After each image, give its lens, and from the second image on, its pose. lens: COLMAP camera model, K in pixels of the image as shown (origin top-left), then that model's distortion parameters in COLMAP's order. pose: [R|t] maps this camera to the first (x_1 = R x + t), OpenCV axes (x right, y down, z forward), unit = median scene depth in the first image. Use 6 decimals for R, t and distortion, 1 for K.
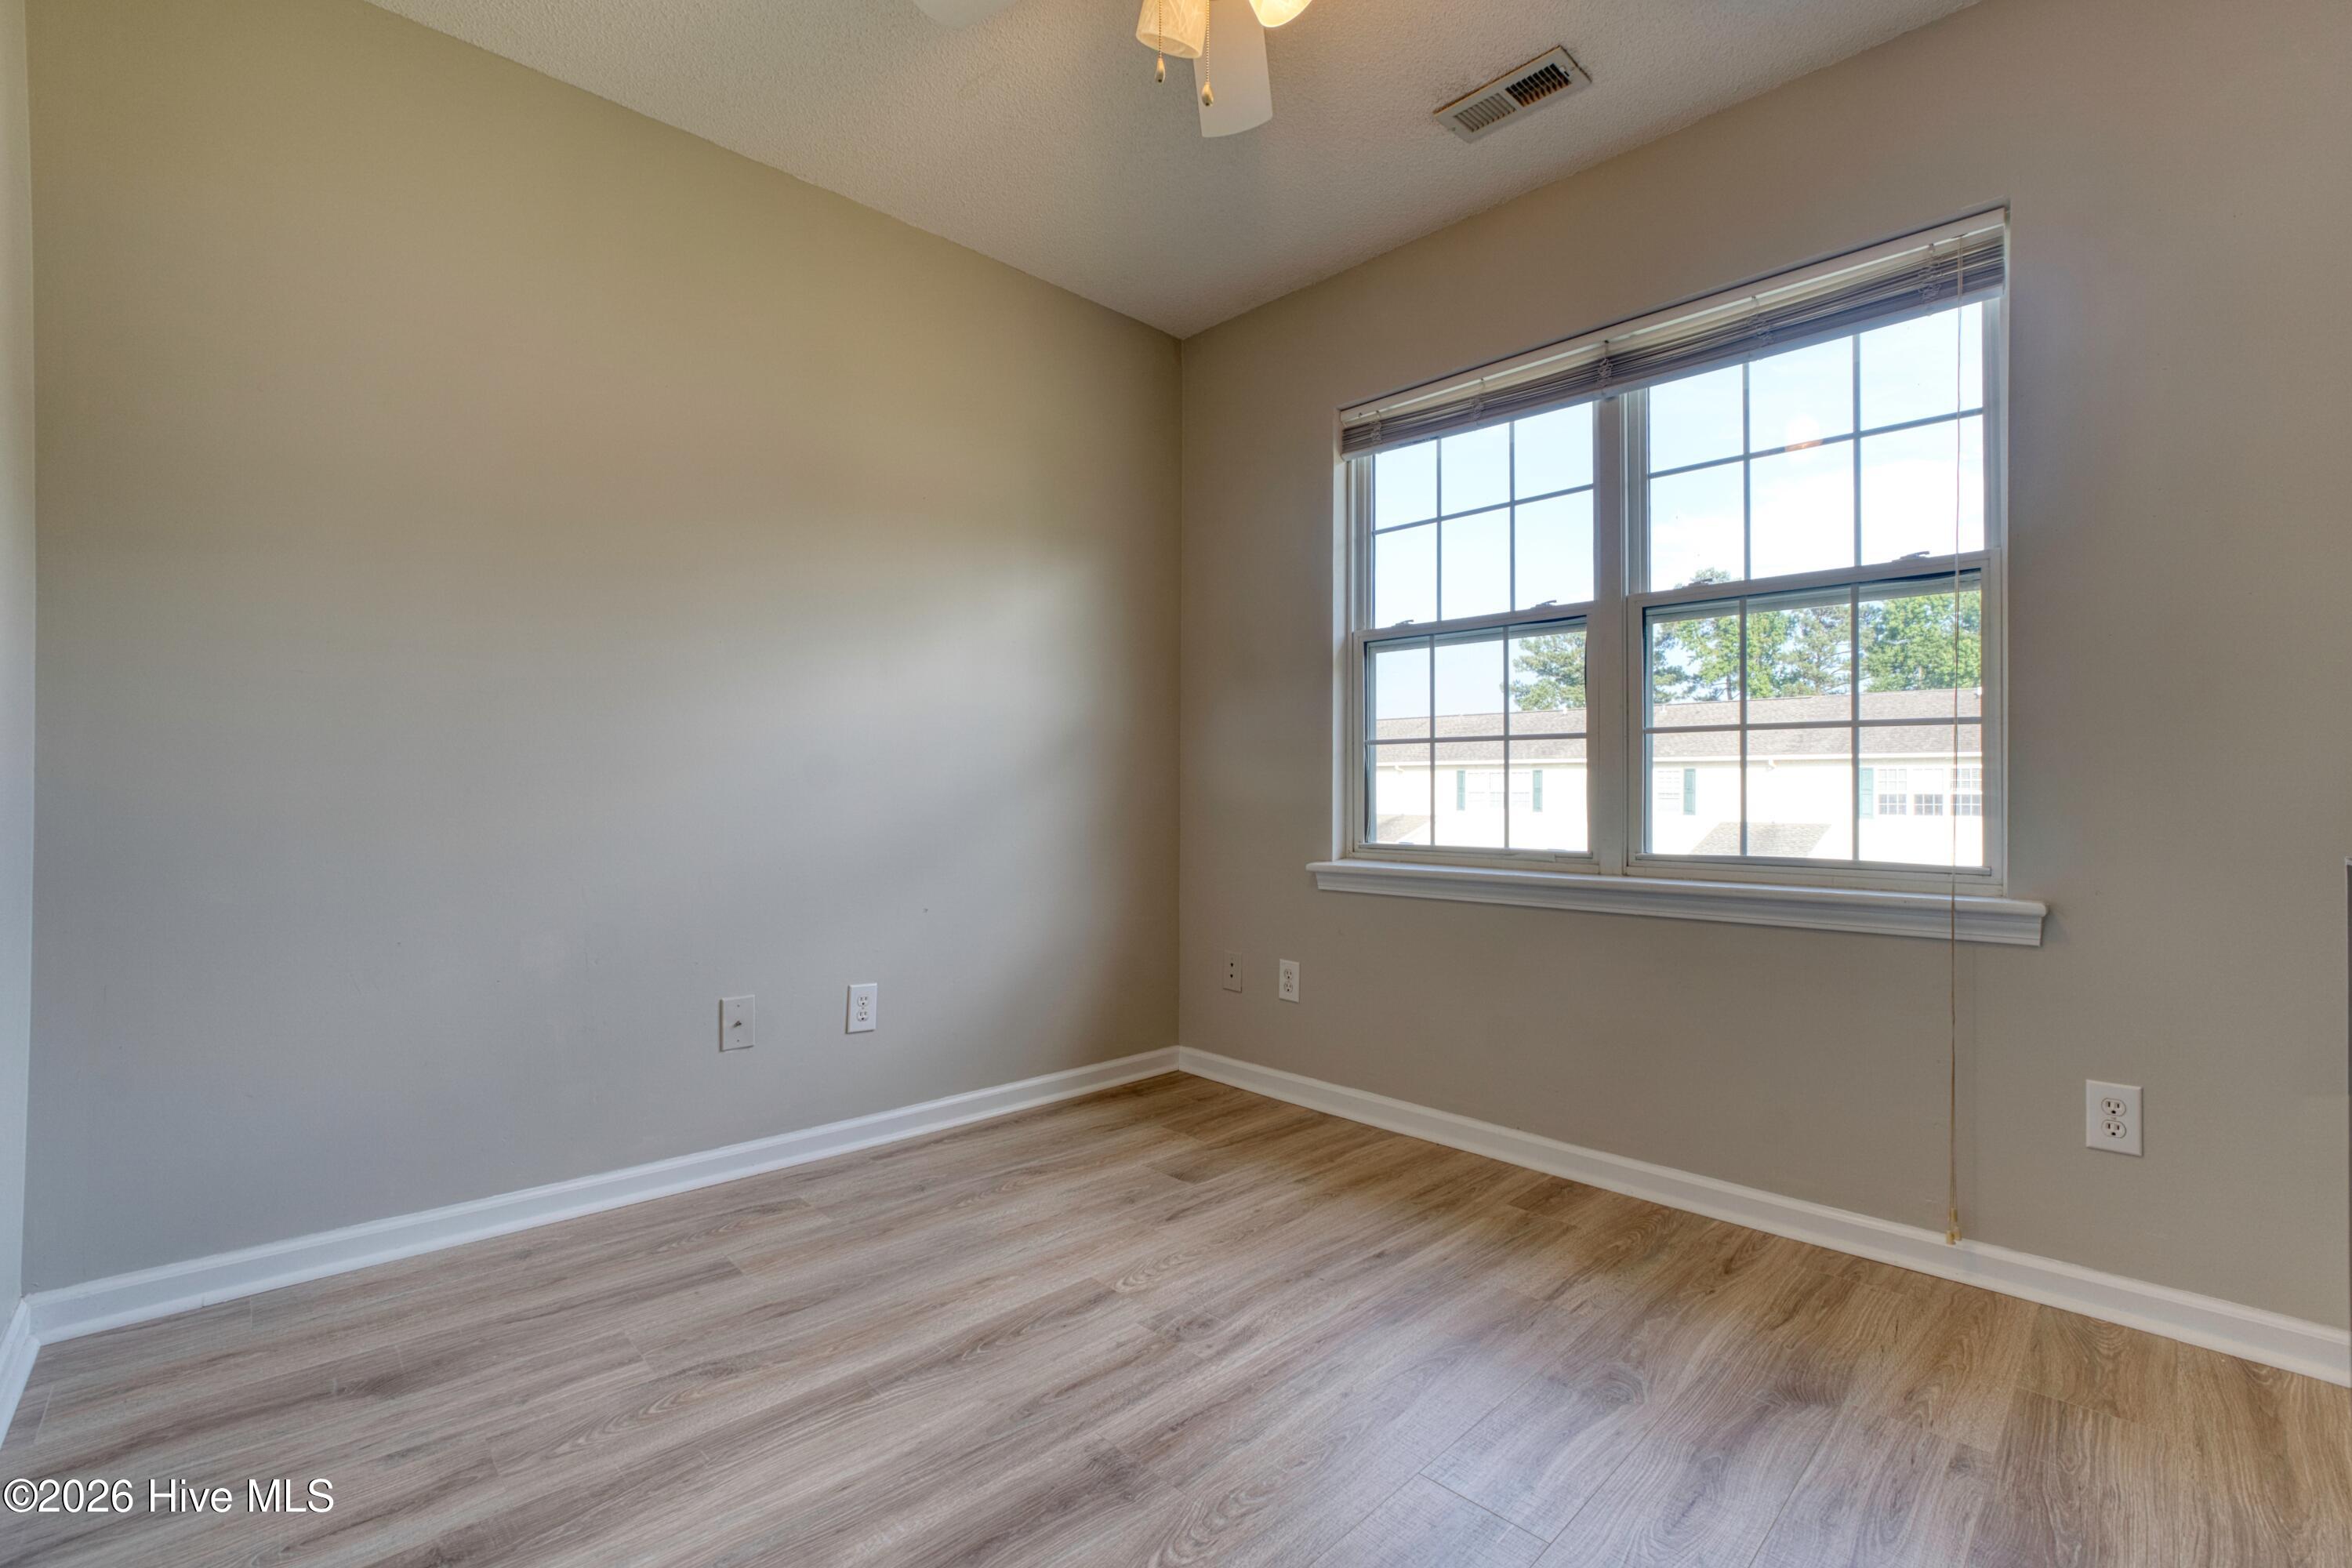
lens RADIAL K [[1049.0, 0, 1176.2], [0, 1049.0, 761.2], [0, 0, 1]] dist [-0.041749, 0.000150]
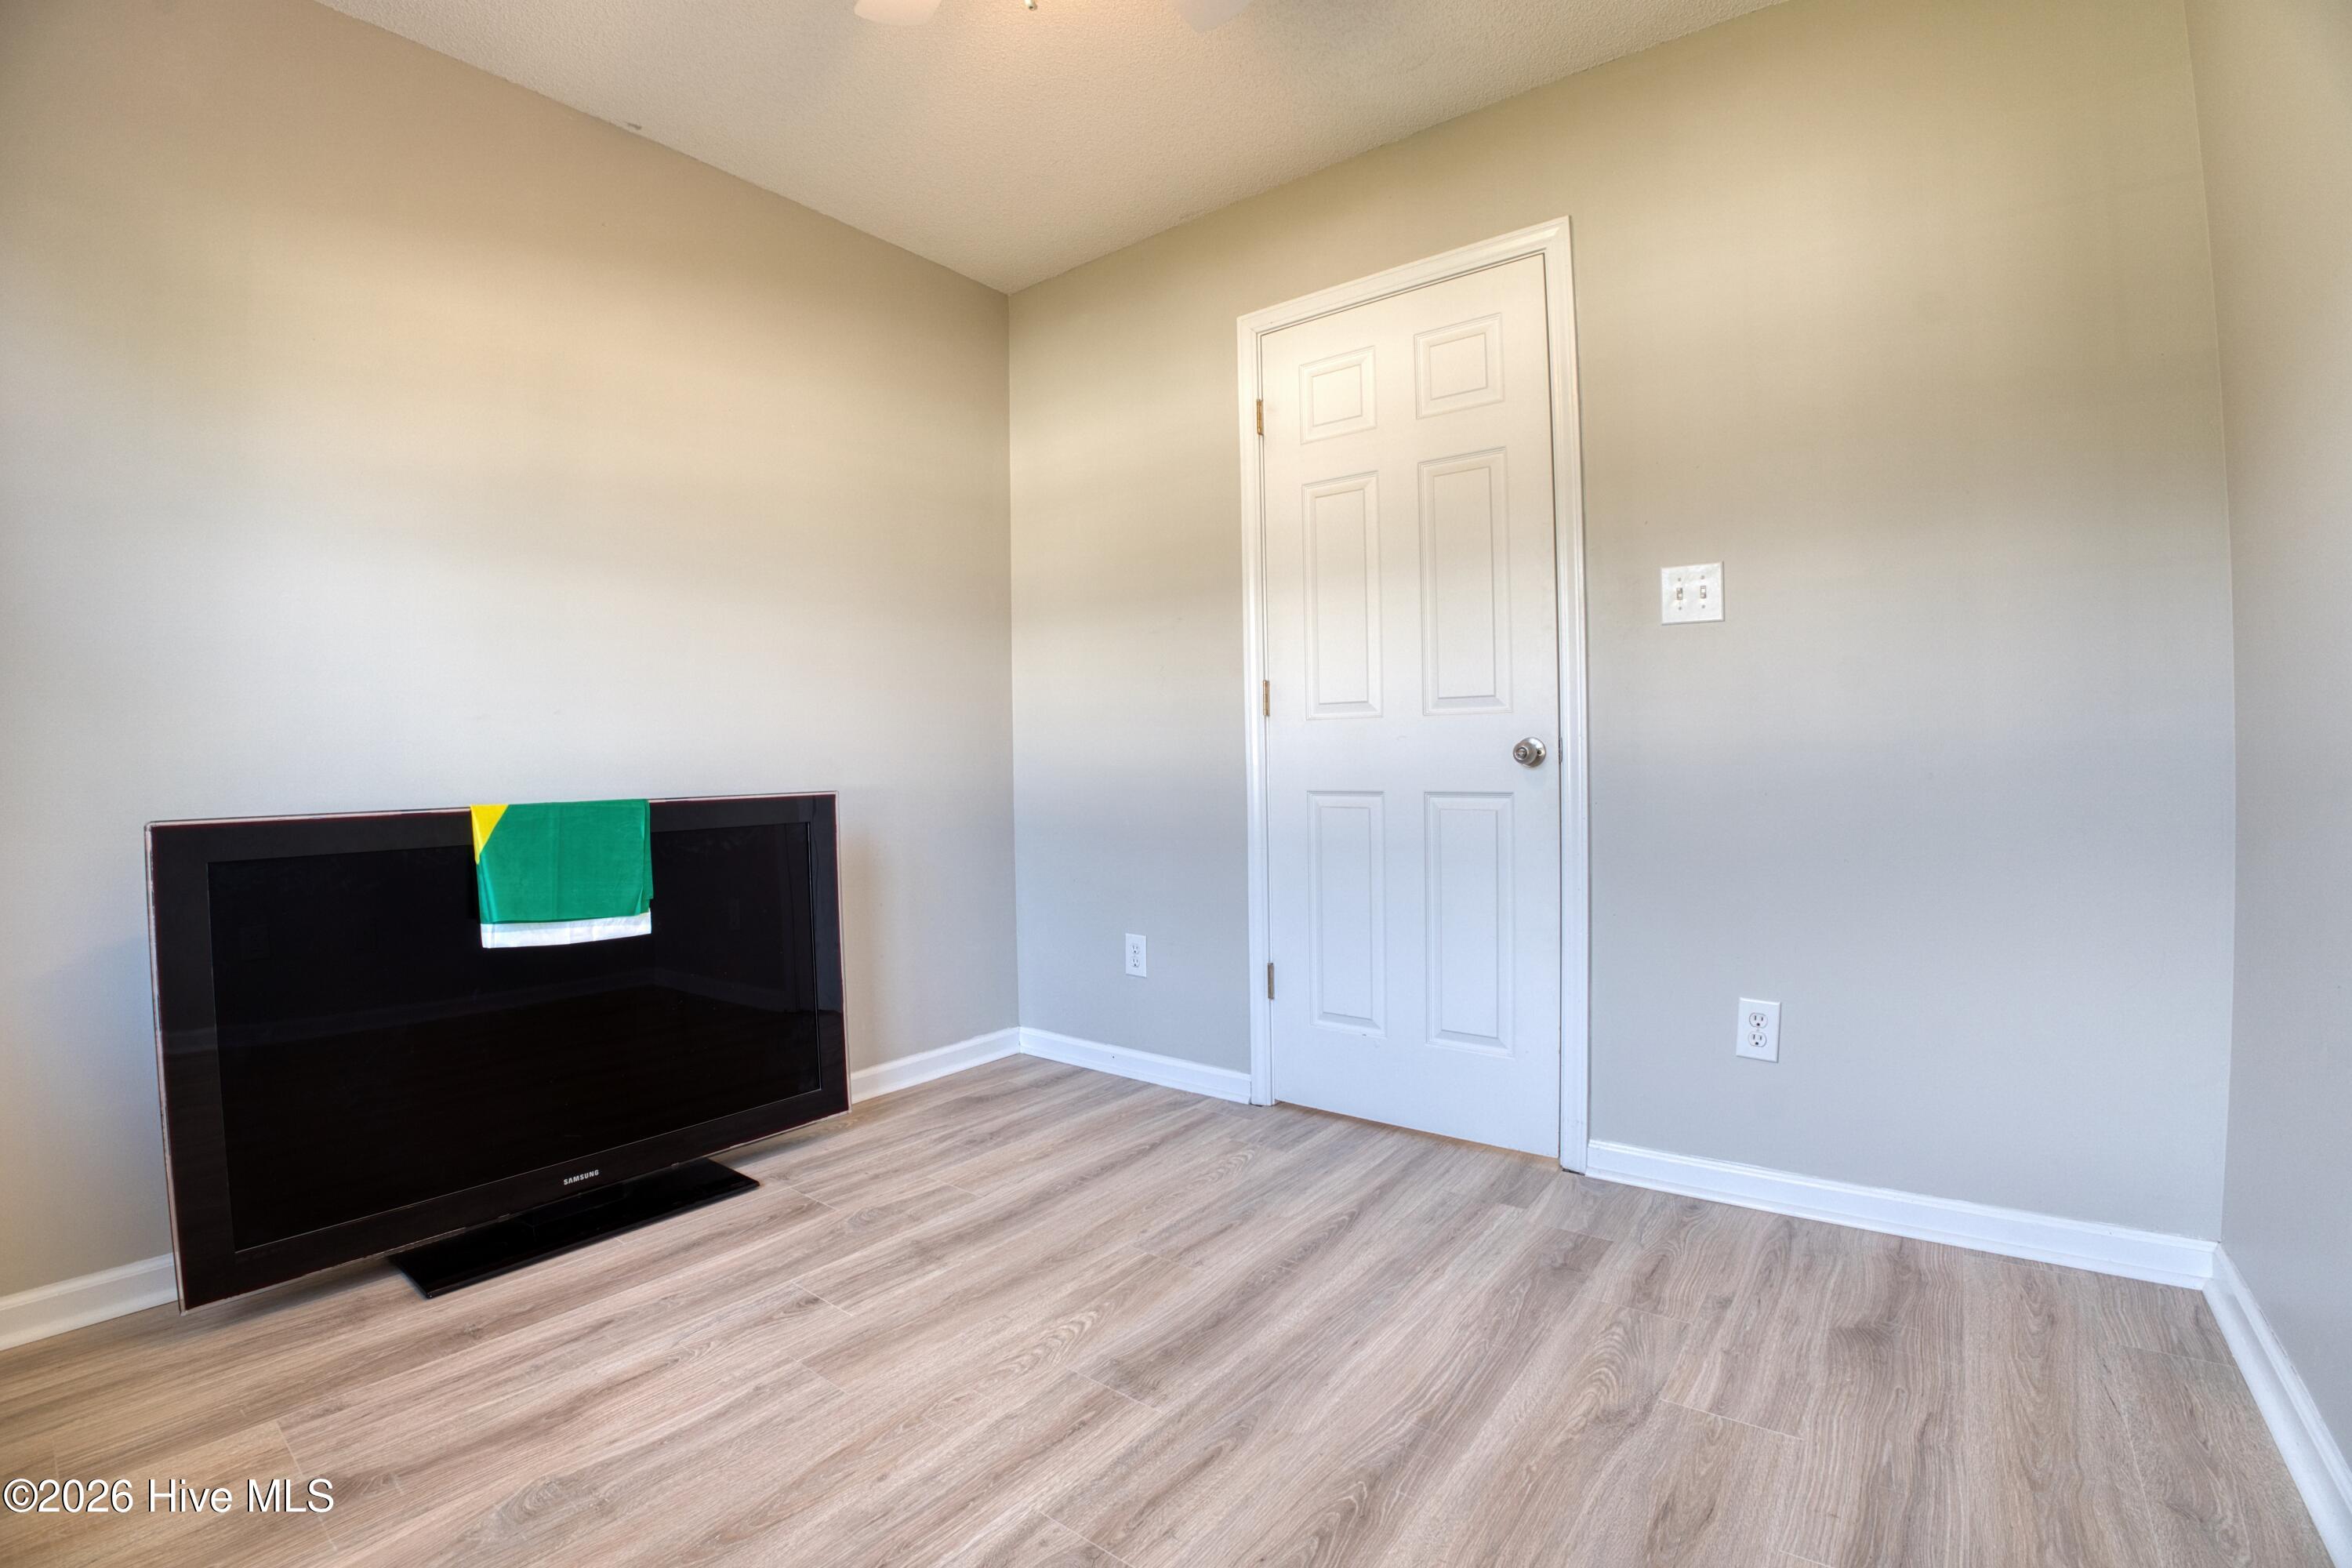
lens RADIAL K [[1049.0, 0, 1176.2], [0, 1049.0, 761.2], [0, 0, 1]] dist [-0.041749, 0.000150]
pose [[-0.989554, 0.013509, -0.143529, 0.040018], [0.017229, 0.999546, -0.024703, 0.056283], [0.143131, -0.026918, -0.989338, 1.943877]]
